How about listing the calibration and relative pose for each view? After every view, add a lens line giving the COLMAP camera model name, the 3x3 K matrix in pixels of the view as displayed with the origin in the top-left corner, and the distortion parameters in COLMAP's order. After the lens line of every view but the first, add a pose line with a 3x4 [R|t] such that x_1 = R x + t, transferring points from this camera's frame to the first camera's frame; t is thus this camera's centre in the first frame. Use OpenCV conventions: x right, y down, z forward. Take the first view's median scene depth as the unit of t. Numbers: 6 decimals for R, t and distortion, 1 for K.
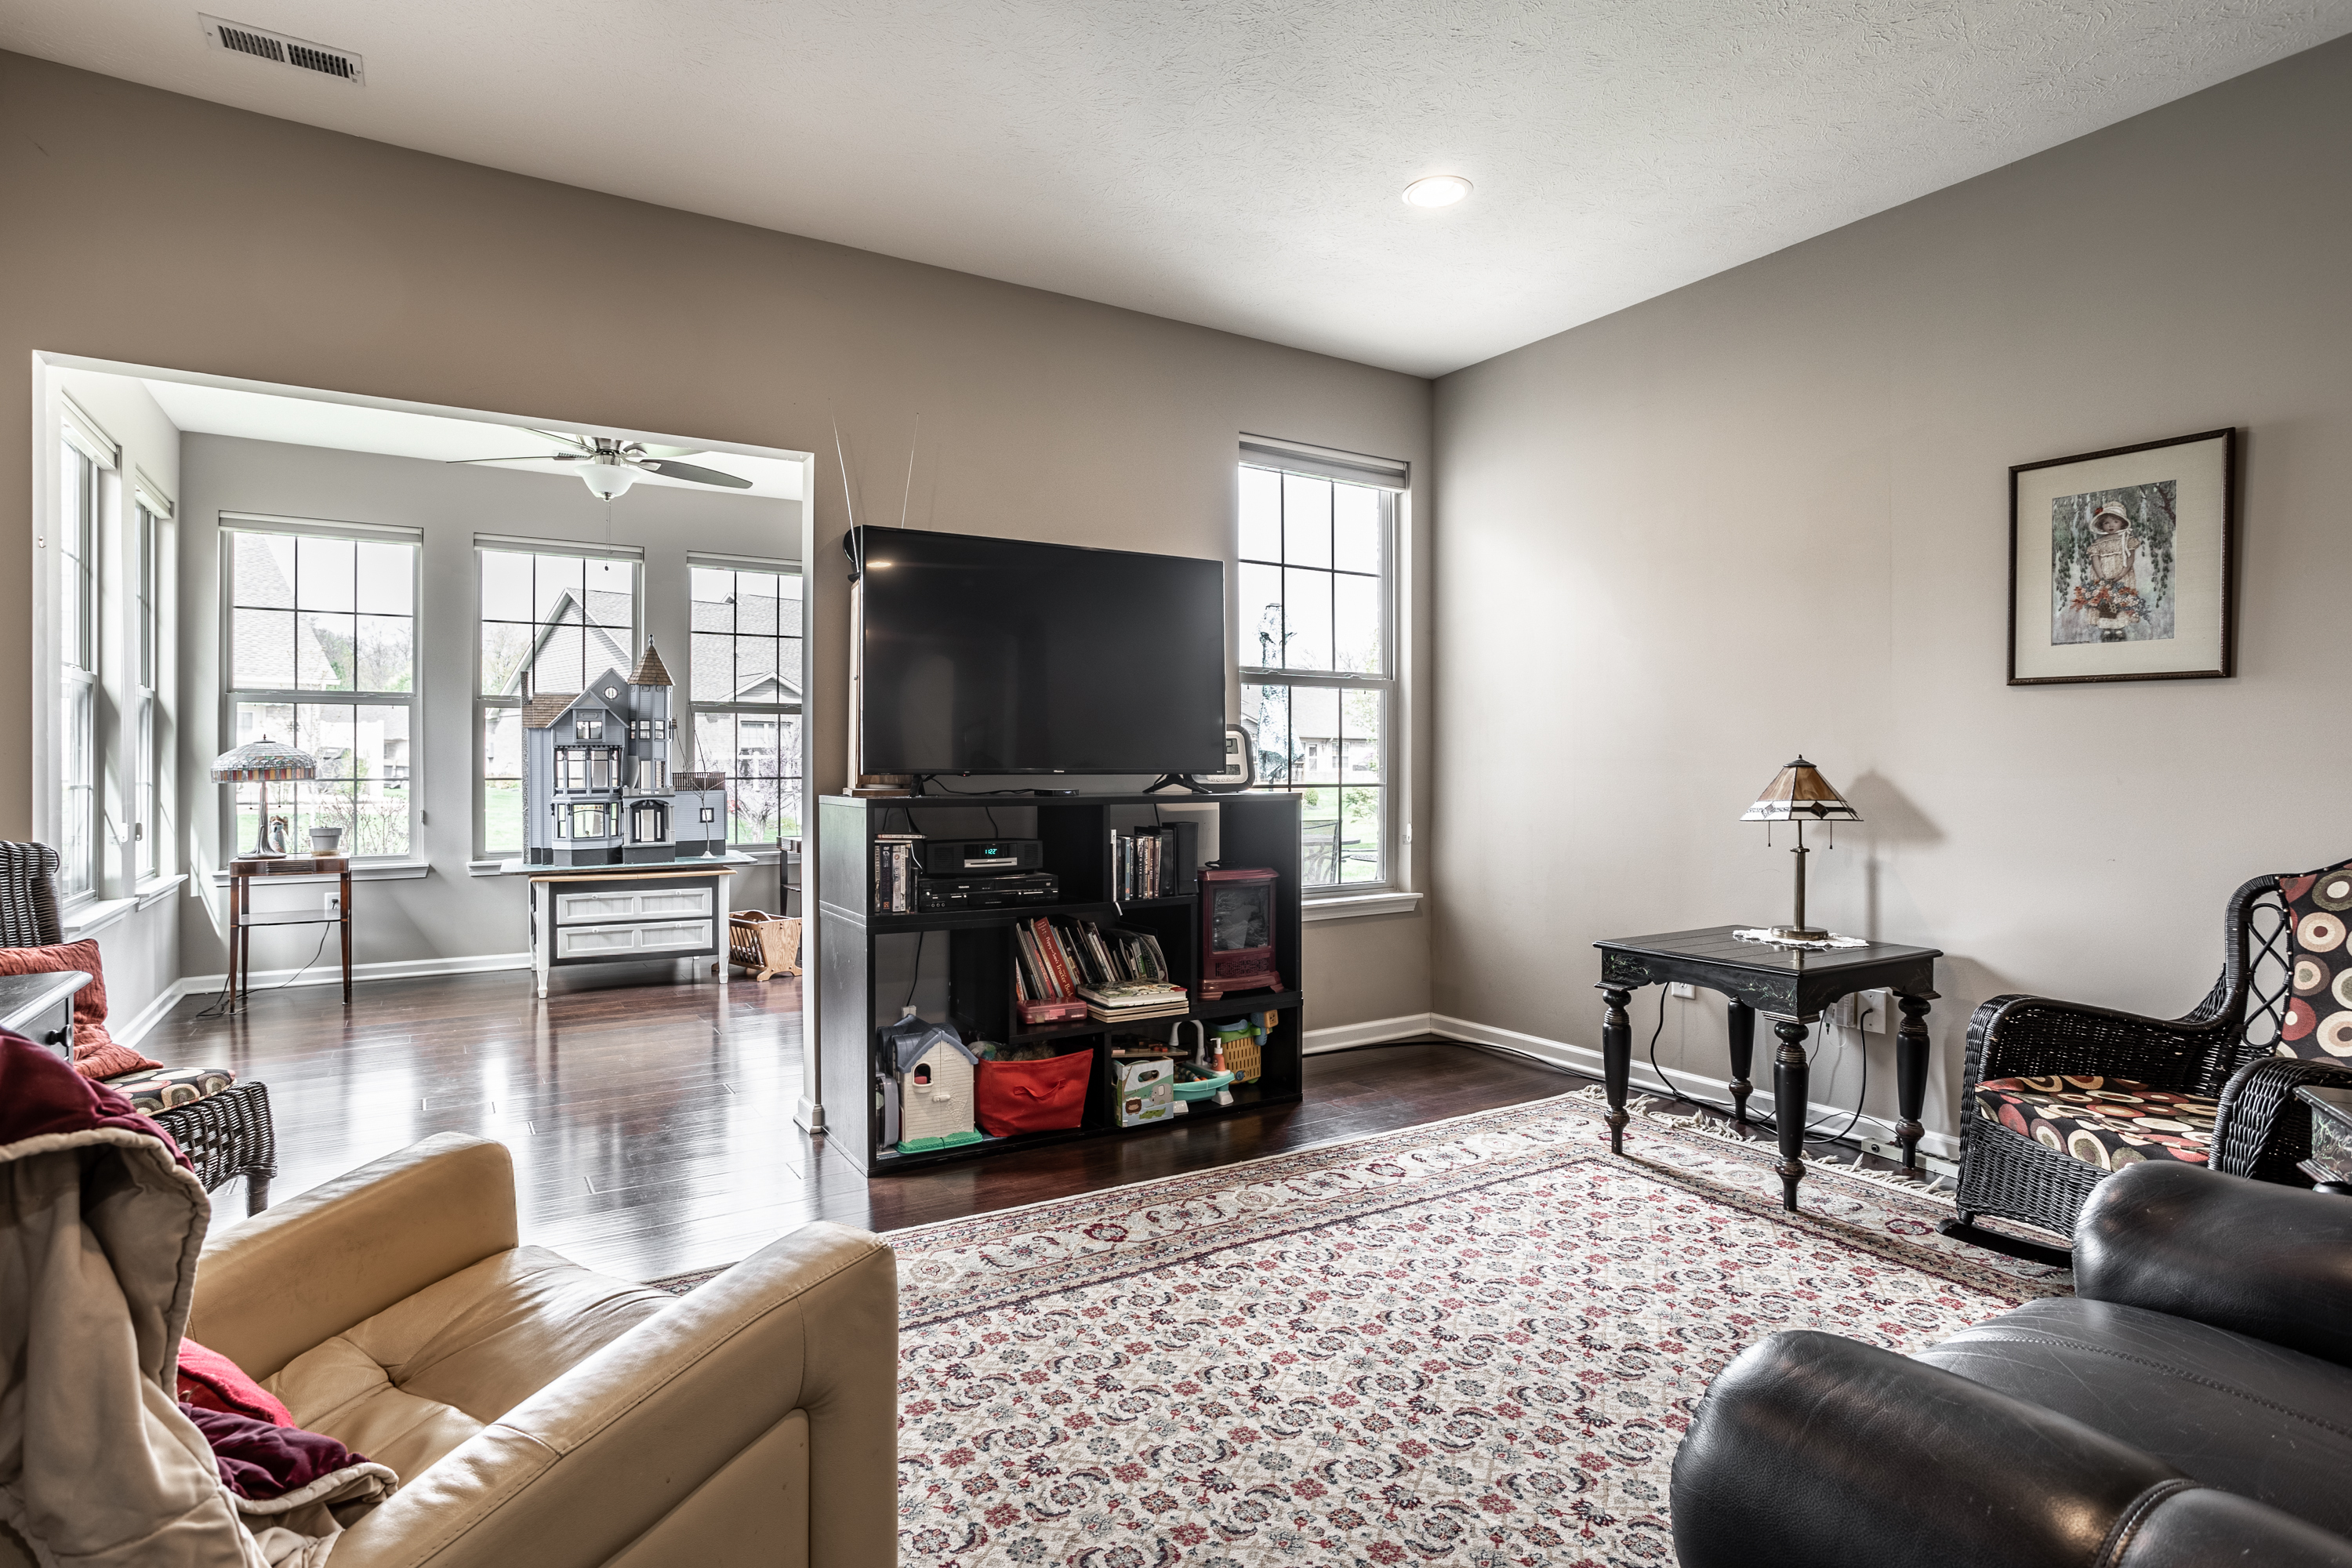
lens RADIAL K [[1161.8, 0, 1164.6], [0, 1161.8, 758.1], [0, 0, 1]] dist [-0.023516, 0.001010]
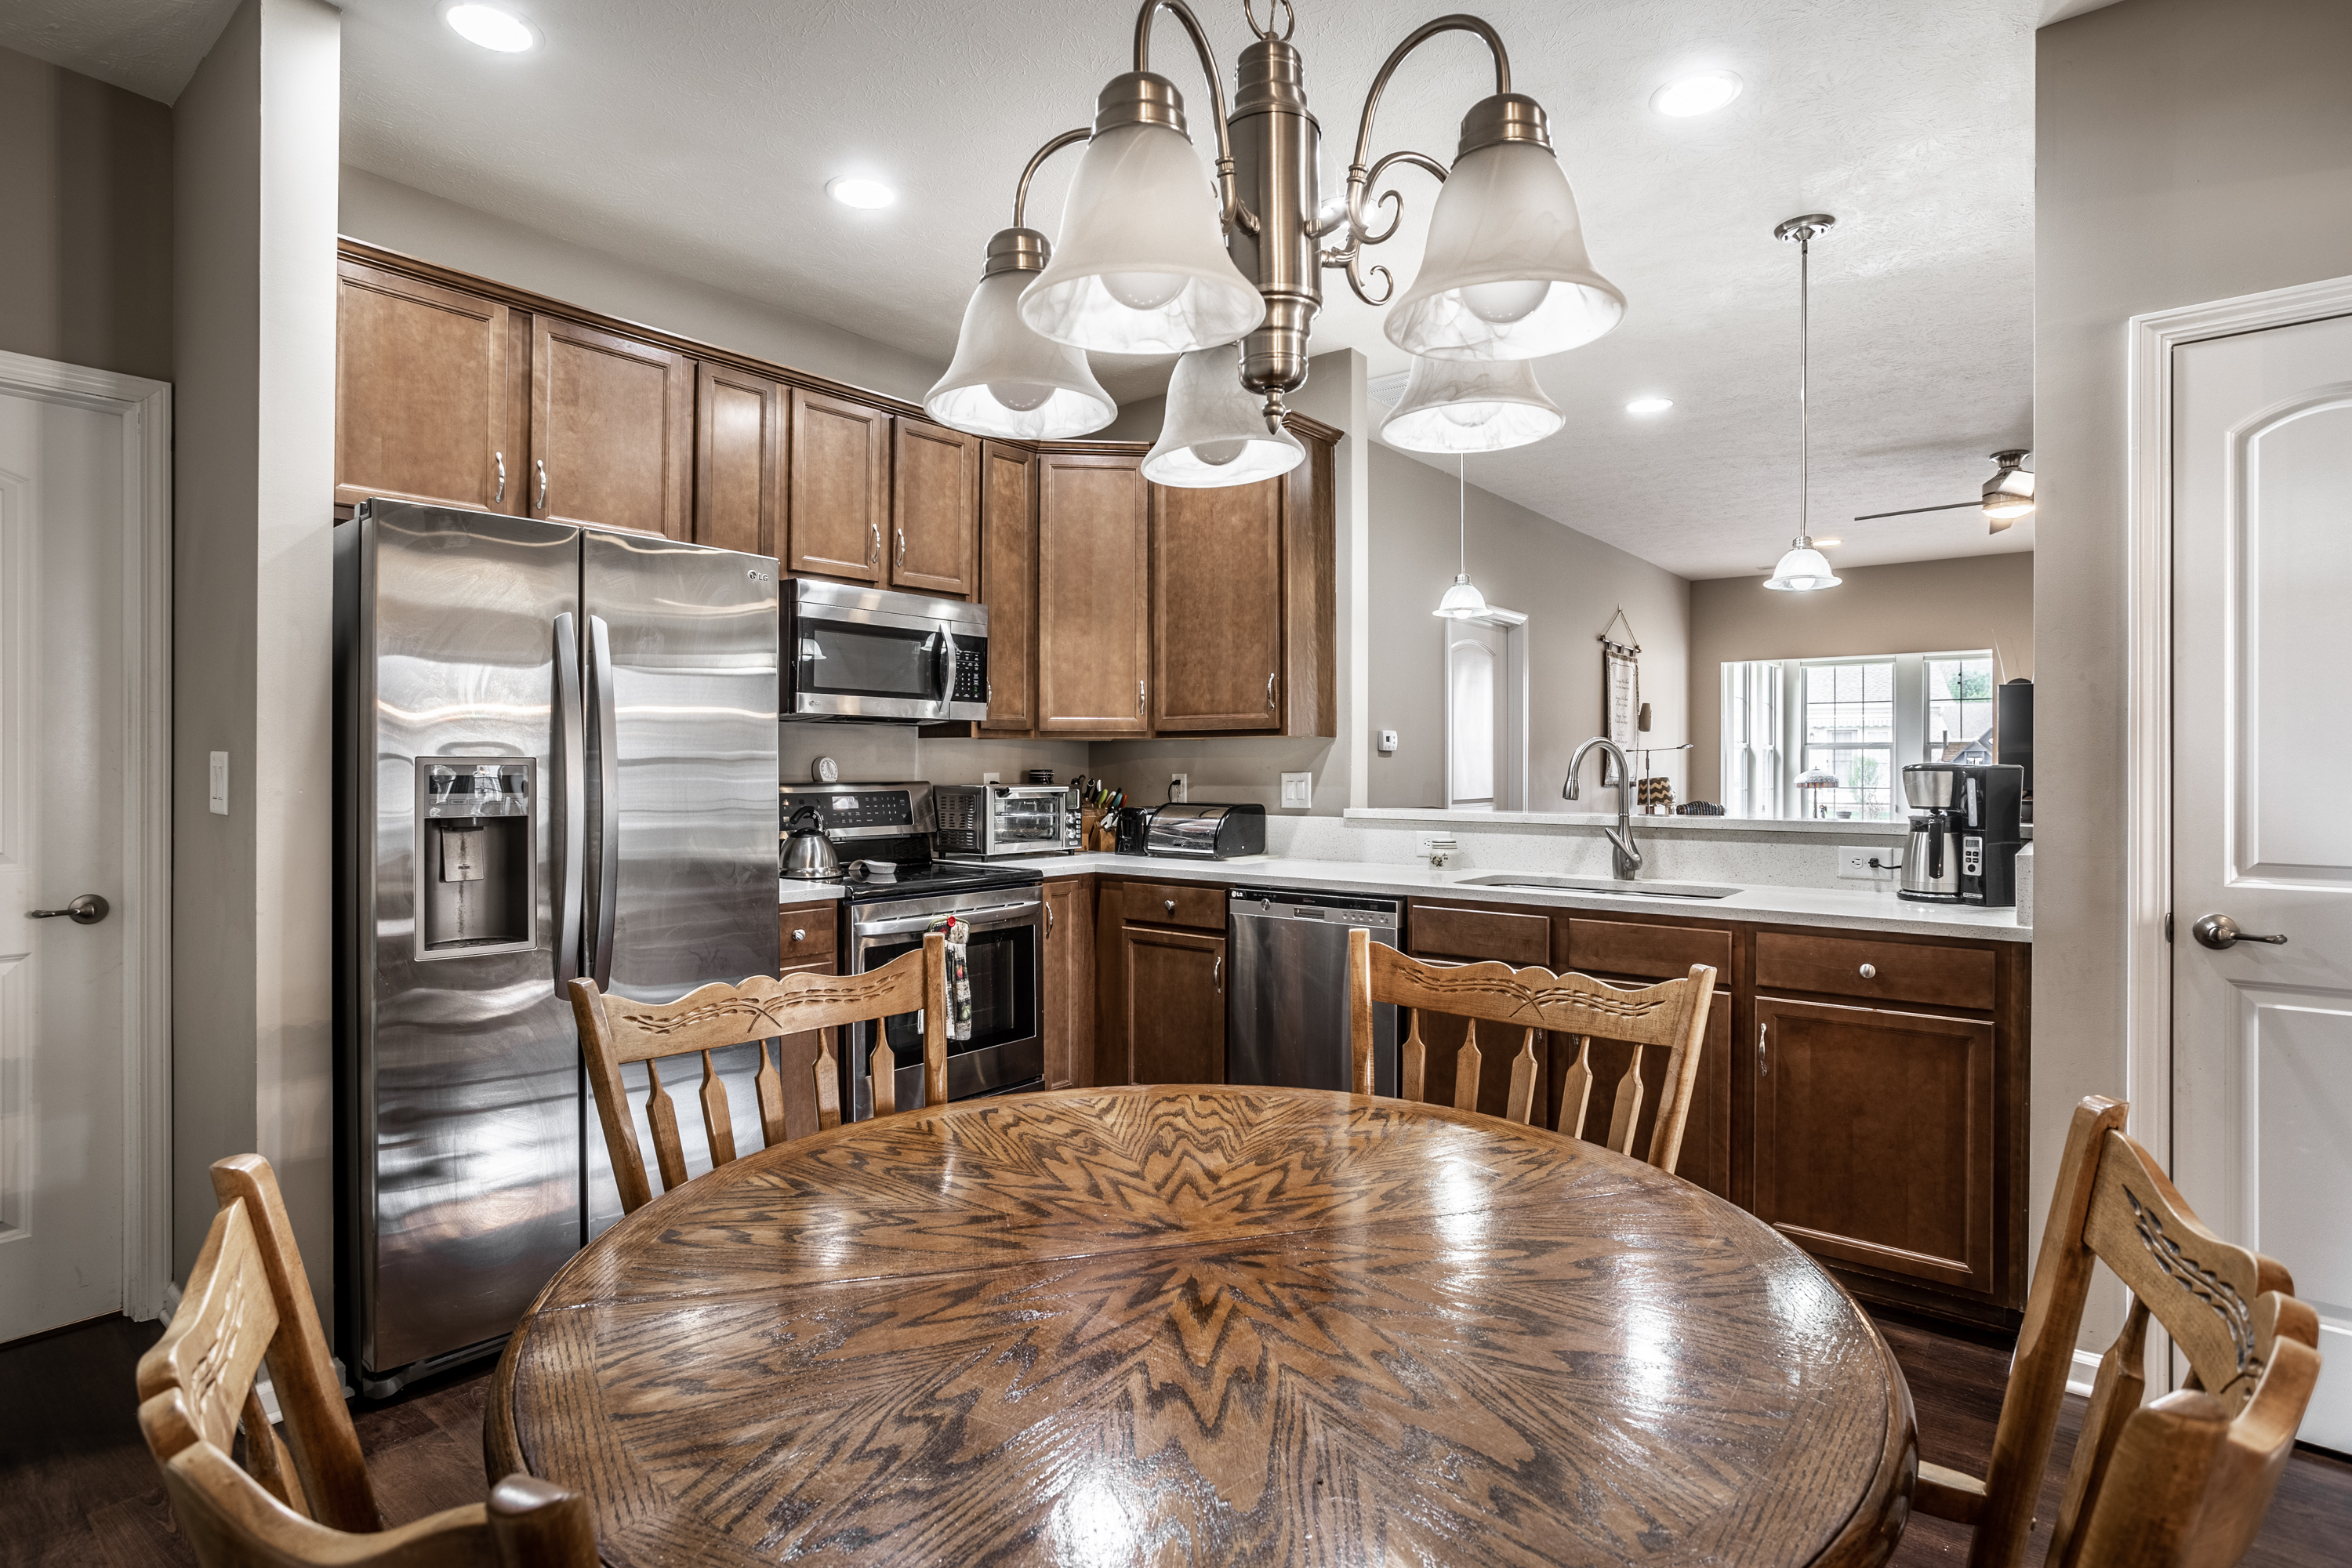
lens RADIAL K [[1174.7, 0, 1209.9], [0, 1174.7, 755.8], [0, 0, 1]] dist [-0.058566, 0.044394]
pose [[0.349584, -0.005539, -0.936889, 1.277651], [0.000306, 0.999983, -0.005798, -0.041136], [0.936905, 0.001740, 0.349580, -1.221707]]
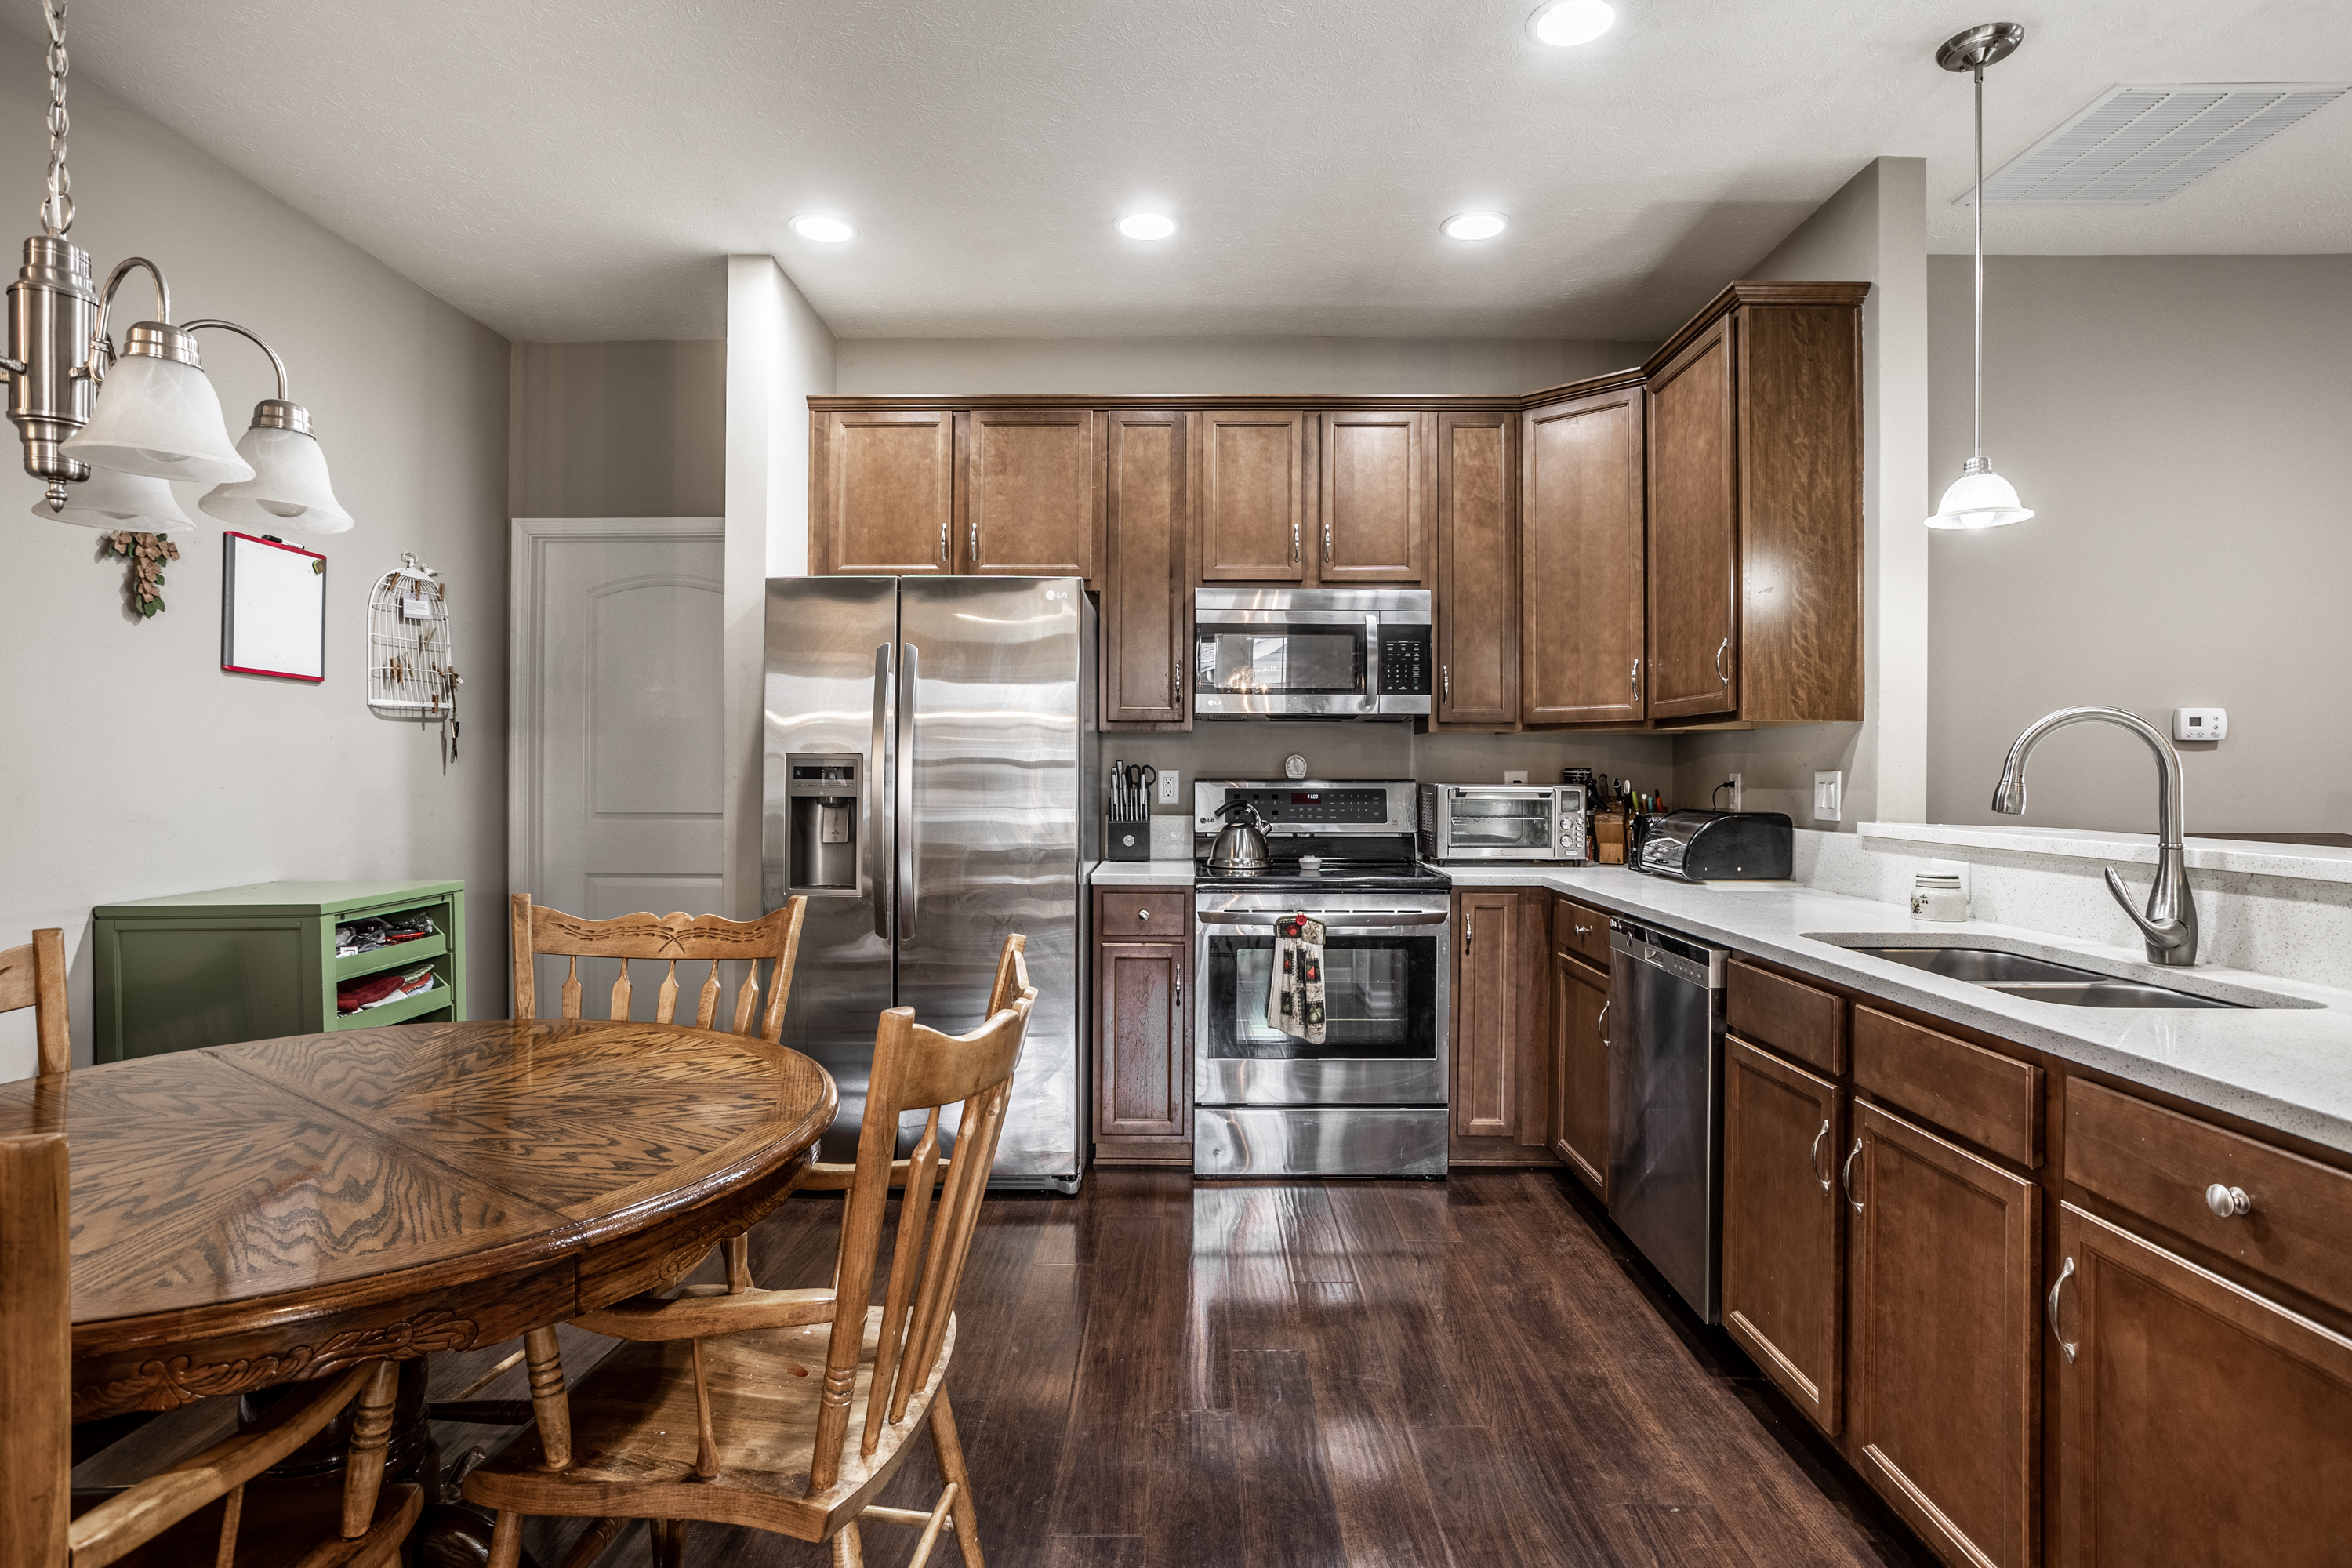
lens RADIAL K [[1213.7, 0, 1211.6], [0, 1213.7, 761.9], [0, 0, 1]] dist [-0.066258, 0.048156]
pose [[-0.514270, -0.006018, -0.857607, 1.189617], [-0.000891, 0.999979, -0.006483, -0.032748], [0.857628, -0.002570, -0.514264, -0.716654]]
